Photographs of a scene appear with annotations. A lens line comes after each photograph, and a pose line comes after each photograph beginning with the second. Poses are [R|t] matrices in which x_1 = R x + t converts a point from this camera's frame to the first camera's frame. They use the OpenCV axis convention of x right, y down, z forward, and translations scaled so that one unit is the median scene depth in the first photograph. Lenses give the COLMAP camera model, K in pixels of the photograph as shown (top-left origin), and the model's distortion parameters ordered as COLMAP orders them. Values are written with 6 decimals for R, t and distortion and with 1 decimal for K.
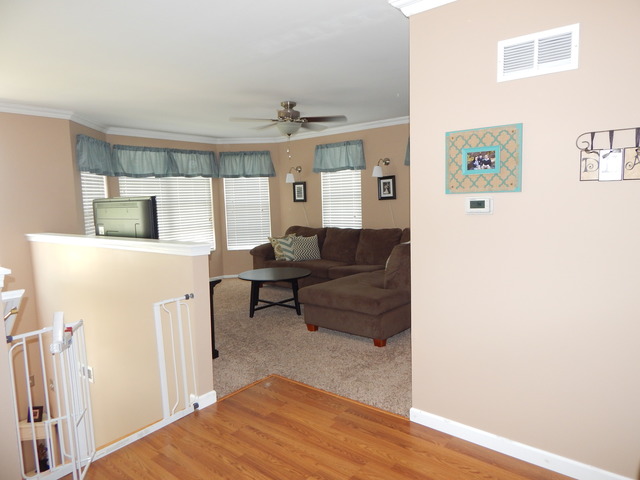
lens RADIAL K [[414.8, 0, 317.3], [0, 414.8, 240.5], [0, 0, 1]] dist [-0.002520, 0.003851]
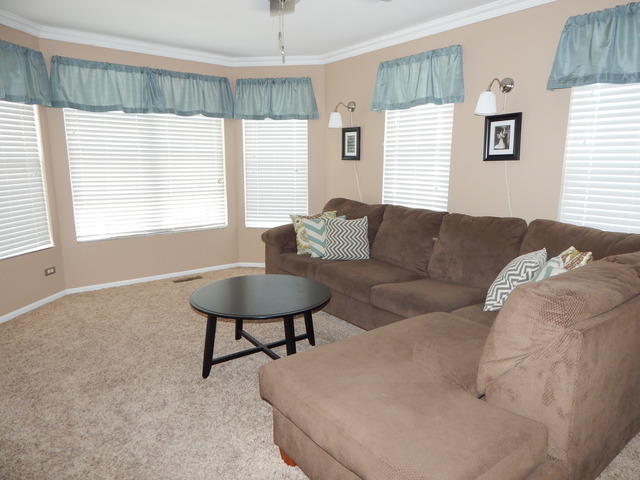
lens RADIAL K [[414.8, 0, 325.5], [0, 414.8, 240.0], [0, 0, 1]] dist [-0.002520, 0.003851]
pose [[0.977192, 0.076050, -0.198272, 0.060128], [-0.057912, 0.993721, 0.095737, -0.033767], [0.204308, -0.082072, 0.975460, 0.410922]]
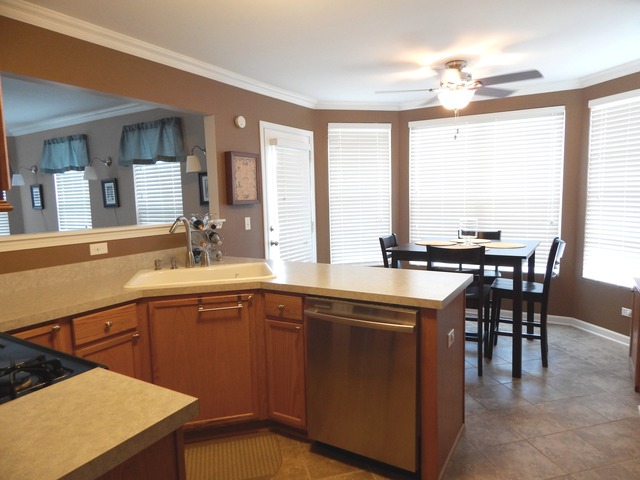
lens RADIAL K [[414.8, 0, 320.8], [0, 414.8, 239.4], [0, 0, 1]] dist [-0.002520, 0.003851]
pose [[0.992681, -0.001187, 0.120763, 0.460724], [0.002618, 0.999928, -0.011693, -0.023231], [-0.120740, 0.011924, 0.992613, 0.126202]]
